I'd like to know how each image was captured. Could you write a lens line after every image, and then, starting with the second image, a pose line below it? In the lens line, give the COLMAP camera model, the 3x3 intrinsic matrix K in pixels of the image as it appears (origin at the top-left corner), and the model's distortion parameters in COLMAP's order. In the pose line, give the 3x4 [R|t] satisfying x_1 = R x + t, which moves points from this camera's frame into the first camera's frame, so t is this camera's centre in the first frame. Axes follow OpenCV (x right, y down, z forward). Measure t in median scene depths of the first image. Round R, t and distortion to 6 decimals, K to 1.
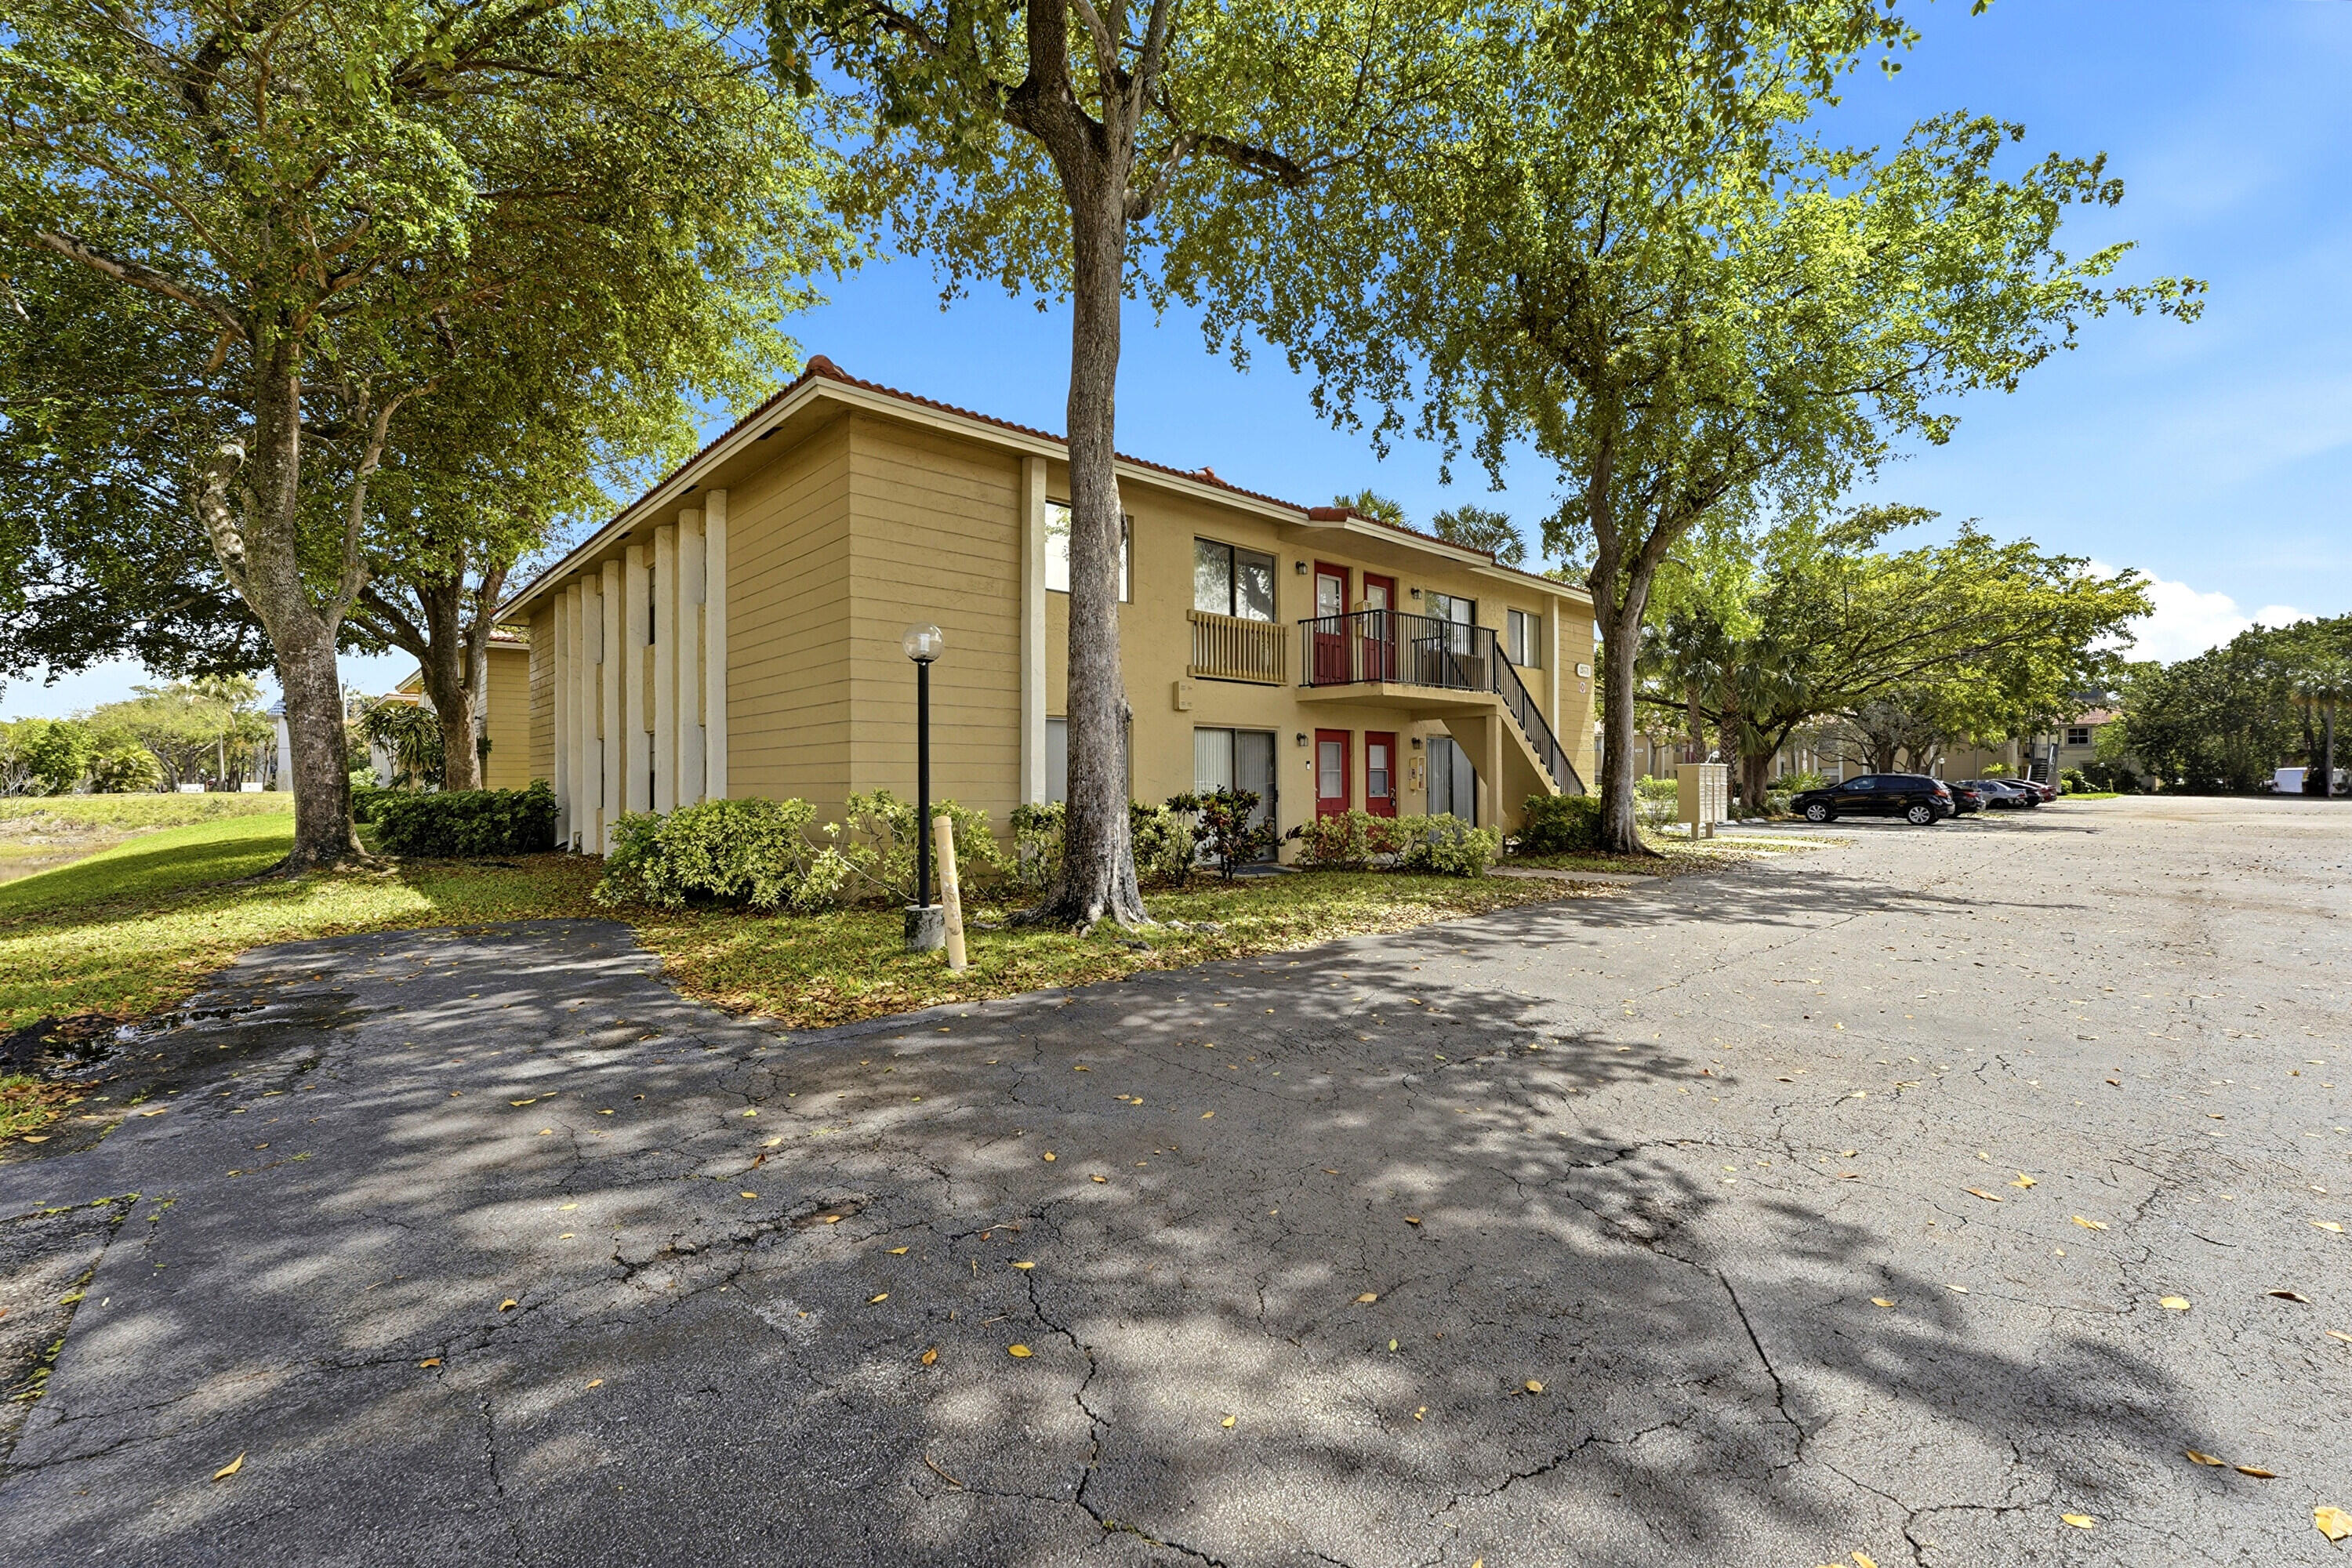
lens RADIAL K [[984.3, 0, 1163.0], [0, 984.3, 774.2], [0, 0, 1]] dist [-0.000471, 0.000203]
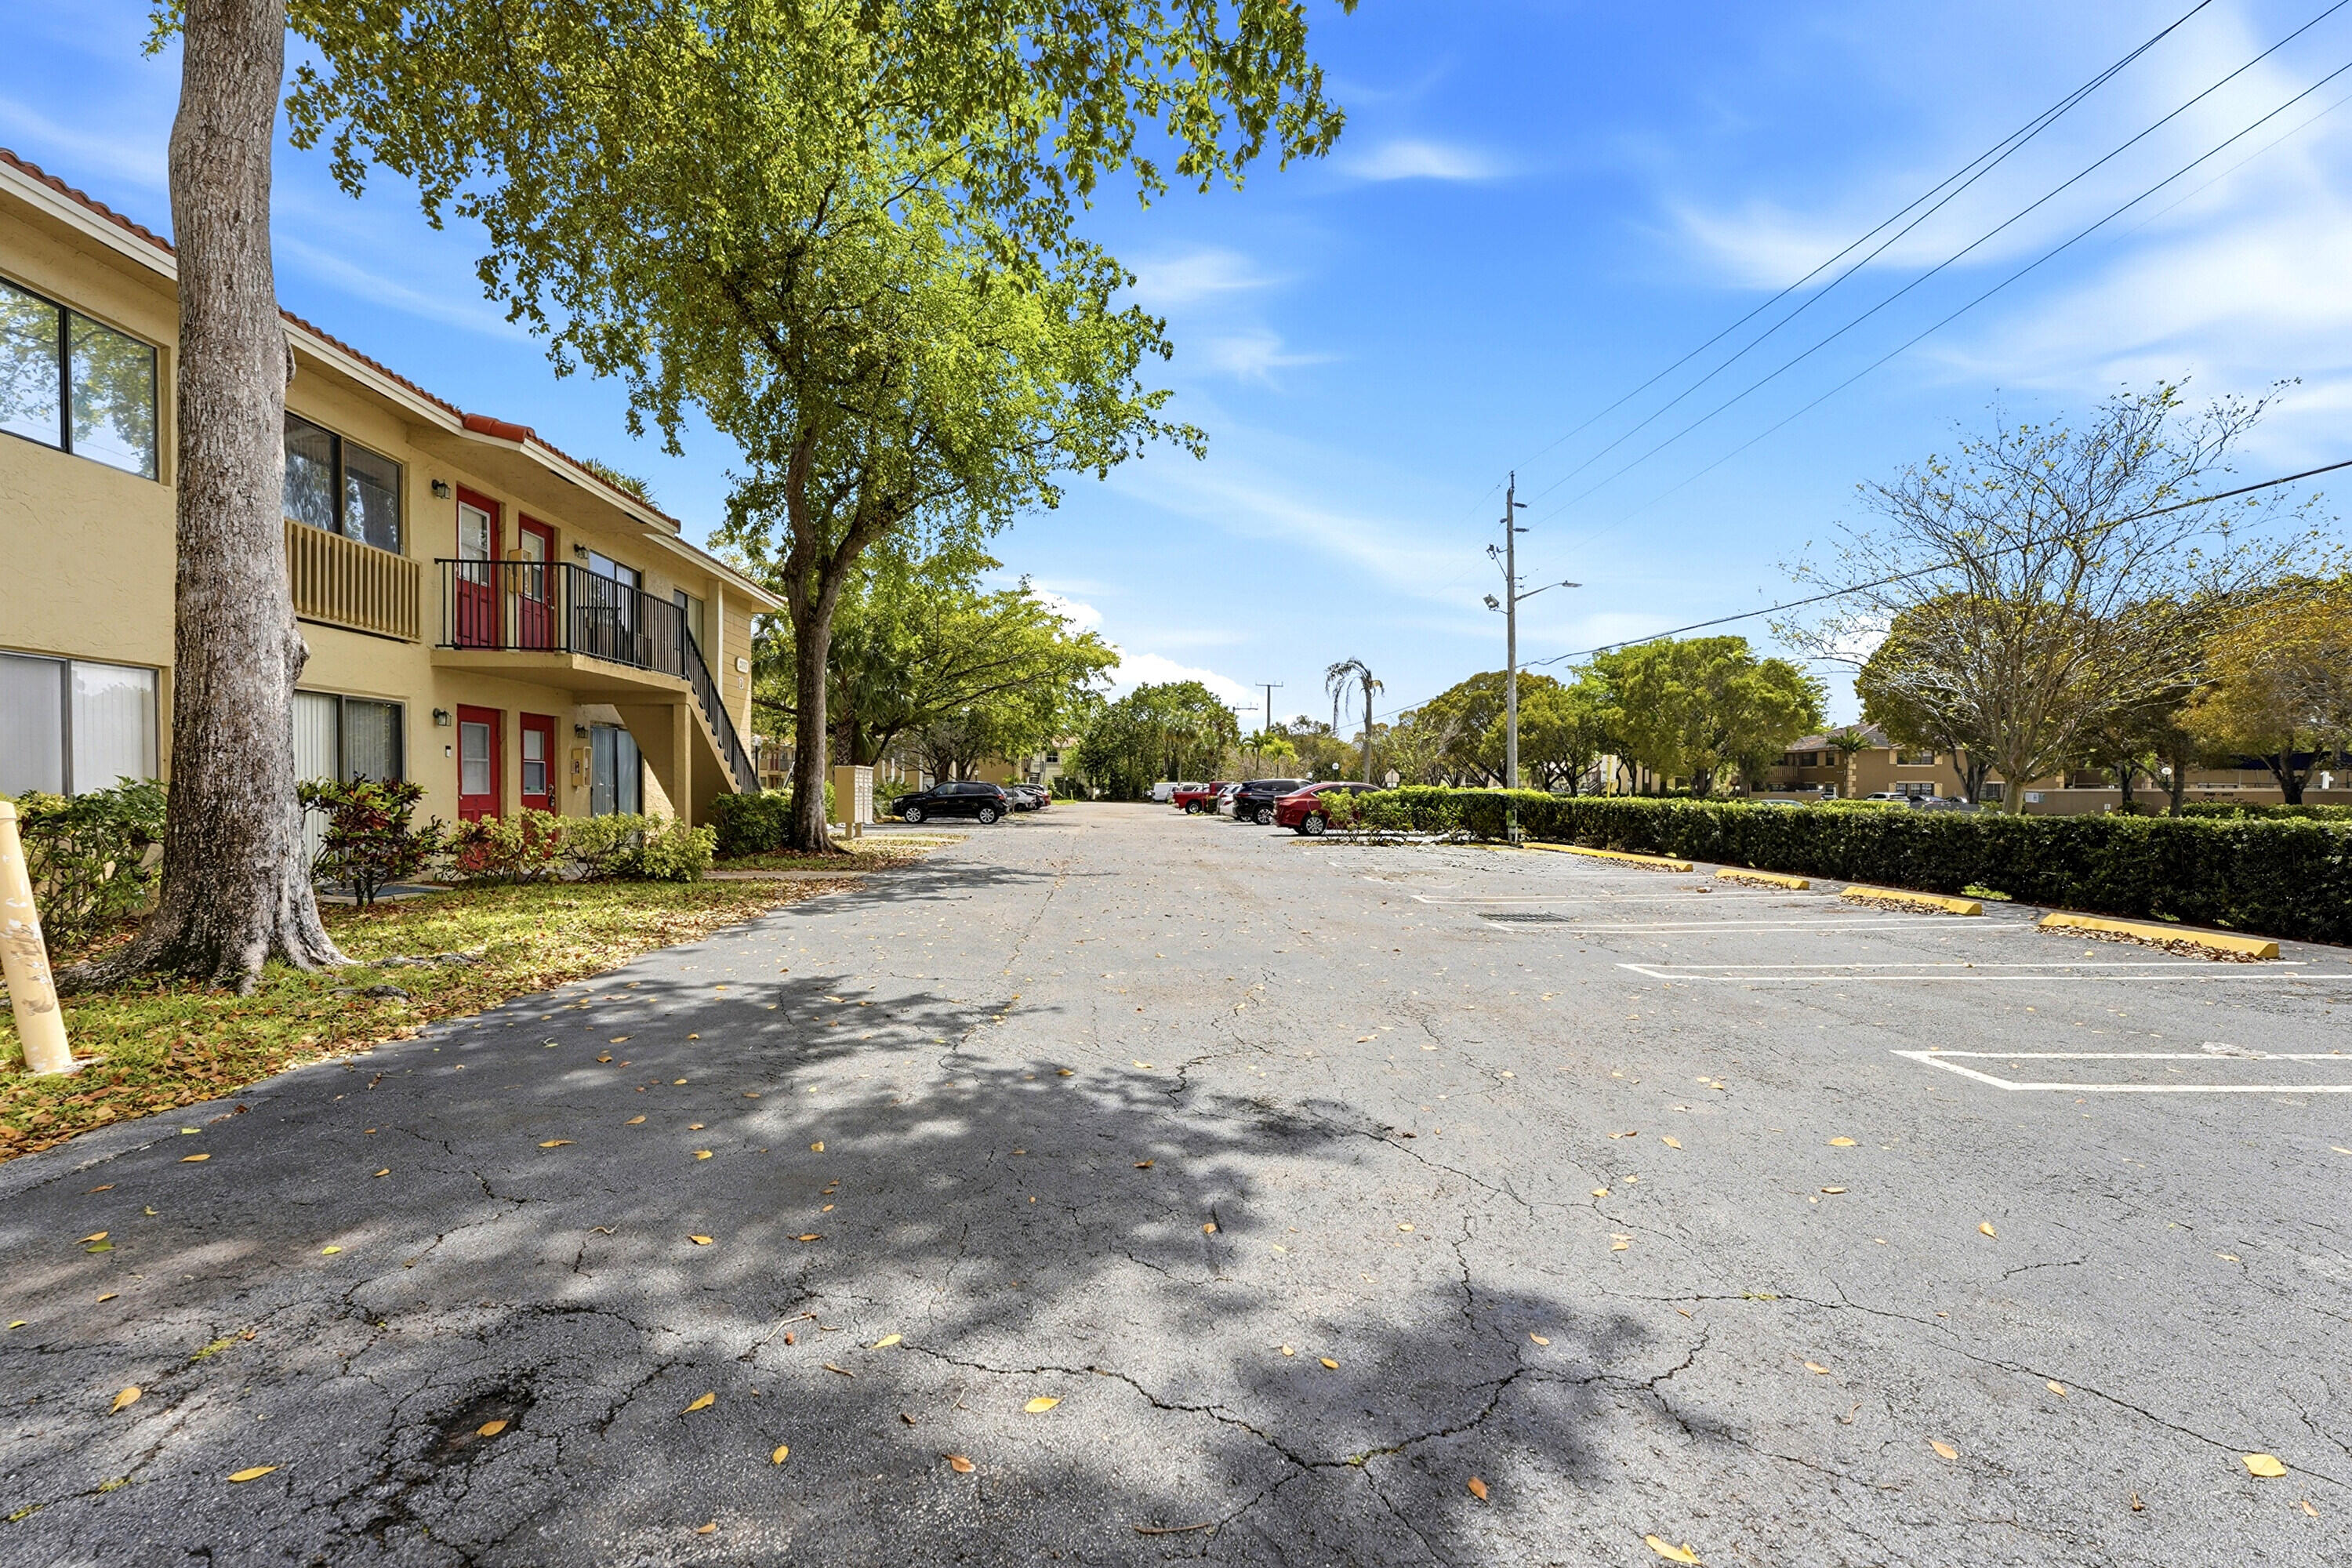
lens RADIAL K [[1028.8, 0, 1176.0], [0, 1028.8, 784.0], [0, 0, 1]] dist [0.024477, -0.000089]
pose [[0.646731, 0.009096, 0.762664, -0.099451], [-0.010975, 0.999936, -0.002620, 0.011537], [-0.762640, -0.006676, 0.646789, 0.052904]]
